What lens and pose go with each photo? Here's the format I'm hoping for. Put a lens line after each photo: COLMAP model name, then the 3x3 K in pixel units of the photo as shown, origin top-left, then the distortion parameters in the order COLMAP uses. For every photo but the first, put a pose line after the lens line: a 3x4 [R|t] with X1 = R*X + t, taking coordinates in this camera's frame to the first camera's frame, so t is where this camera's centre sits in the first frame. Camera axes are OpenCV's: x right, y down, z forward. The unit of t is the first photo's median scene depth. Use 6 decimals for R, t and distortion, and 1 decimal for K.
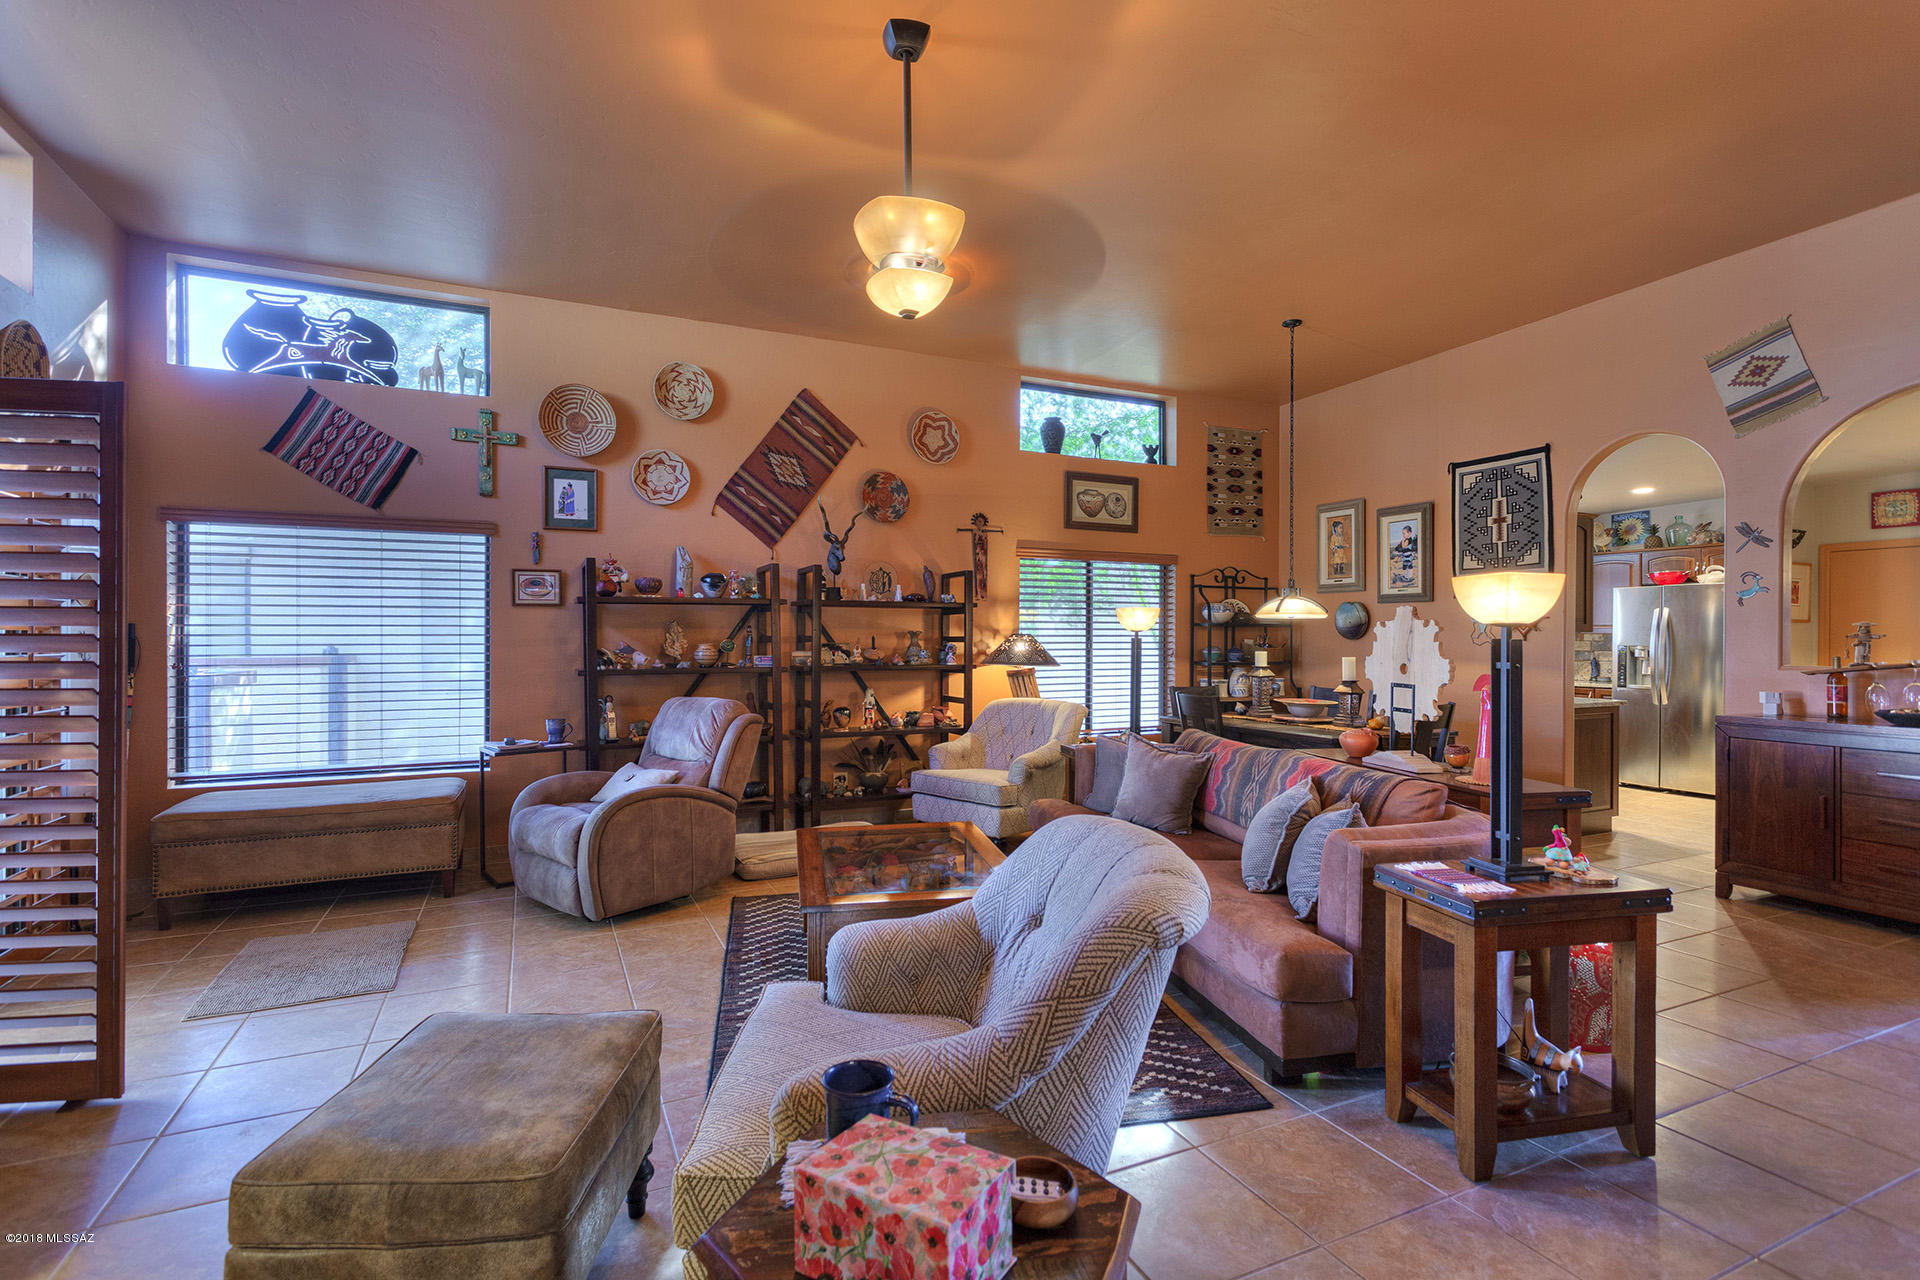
lens RADIAL K [[896.1, 0, 932.8], [0, 896.1, 666.4], [0, 0, 1]] dist [0.002511, 0.004271]
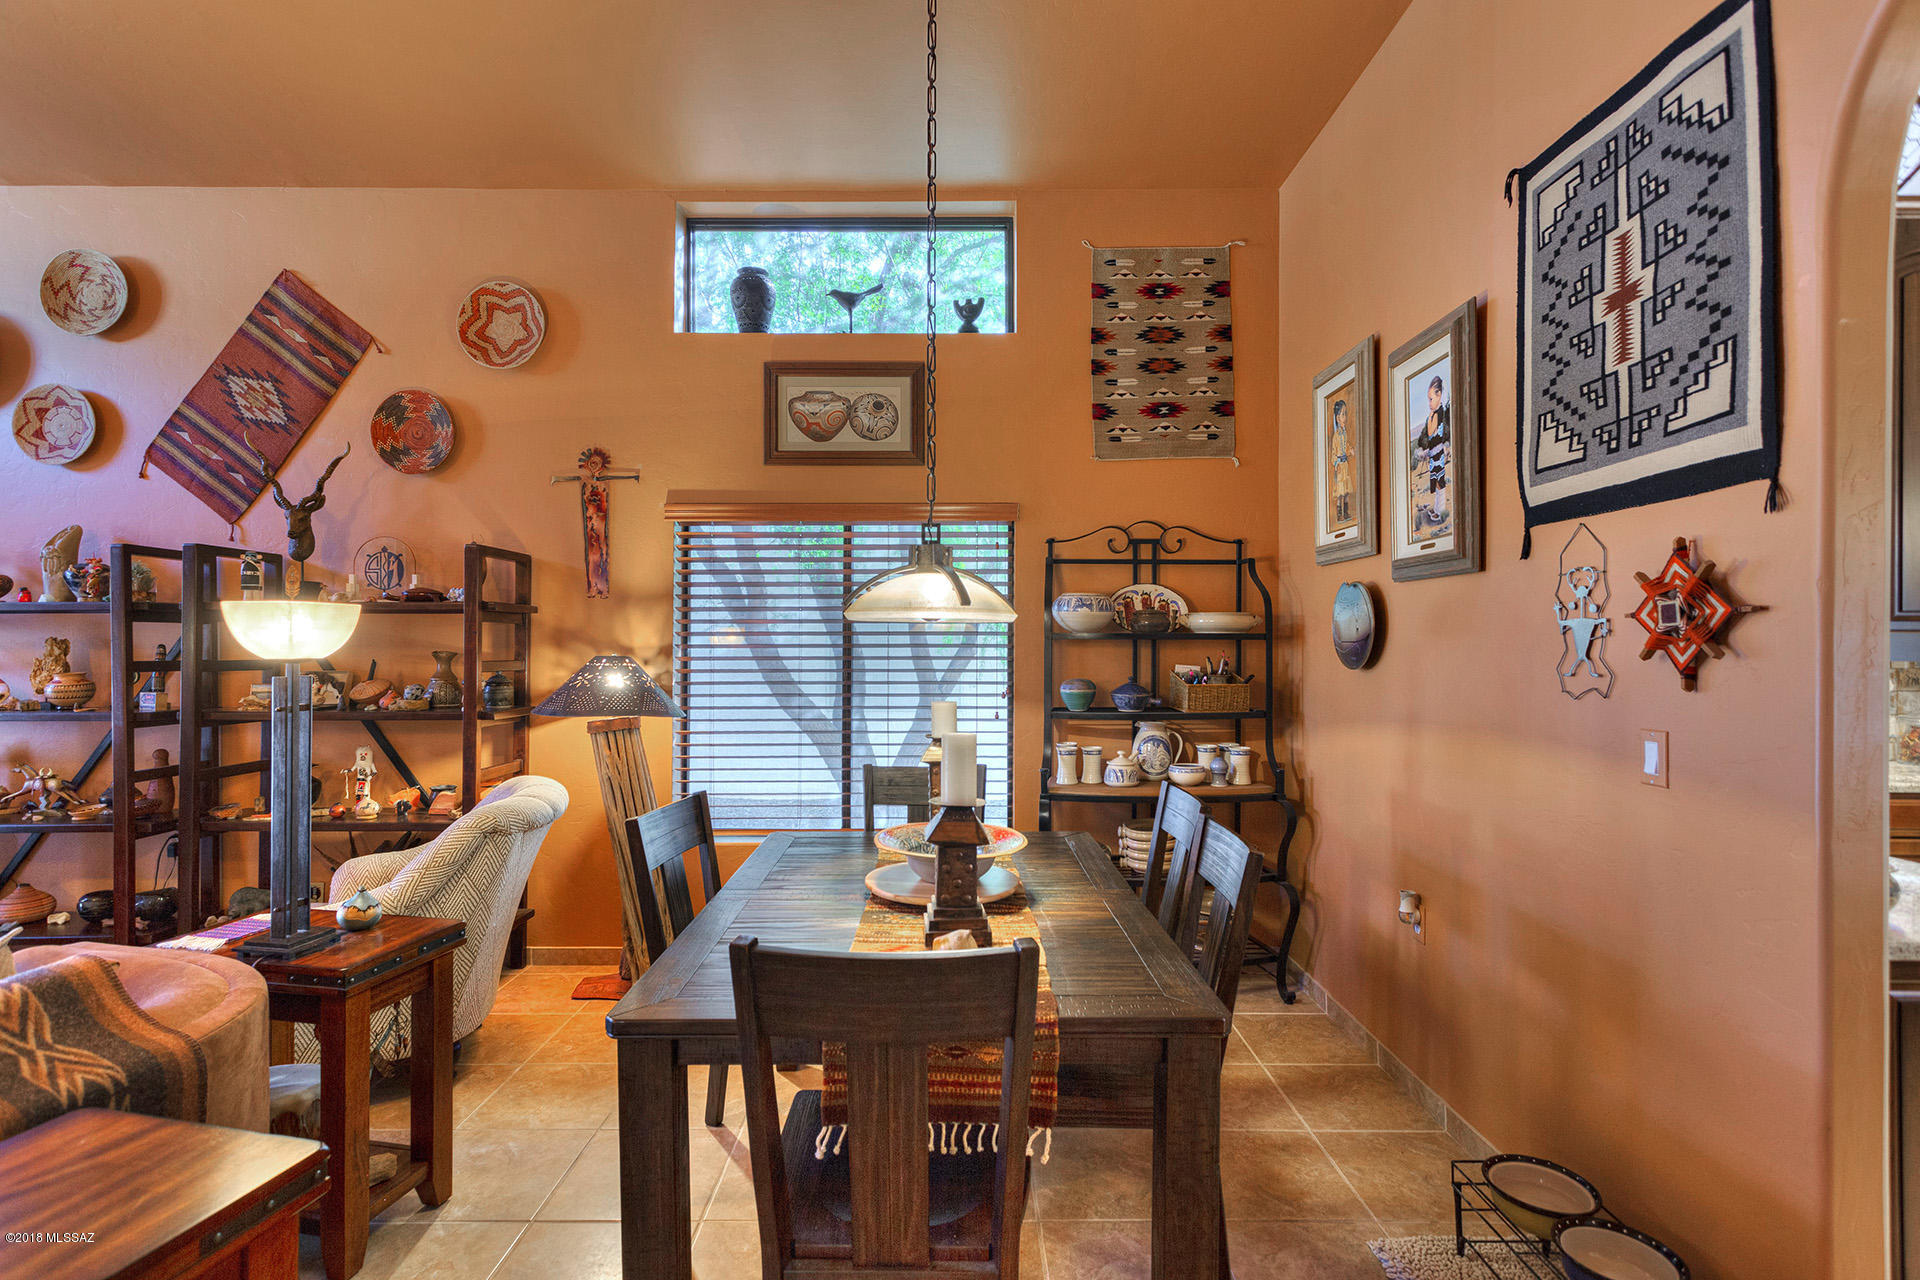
lens RADIAL K [[896.1, 0, 954.0], [0, 896.1, 637.9], [0, 0, 1]] dist [0.002511, 0.004271]
pose [[0.909955, -0.005196, -0.414674, 0.519126], [-0.011969, 0.999176, -0.038785, -0.030126], [0.414533, 0.040256, 0.909143, 0.596179]]
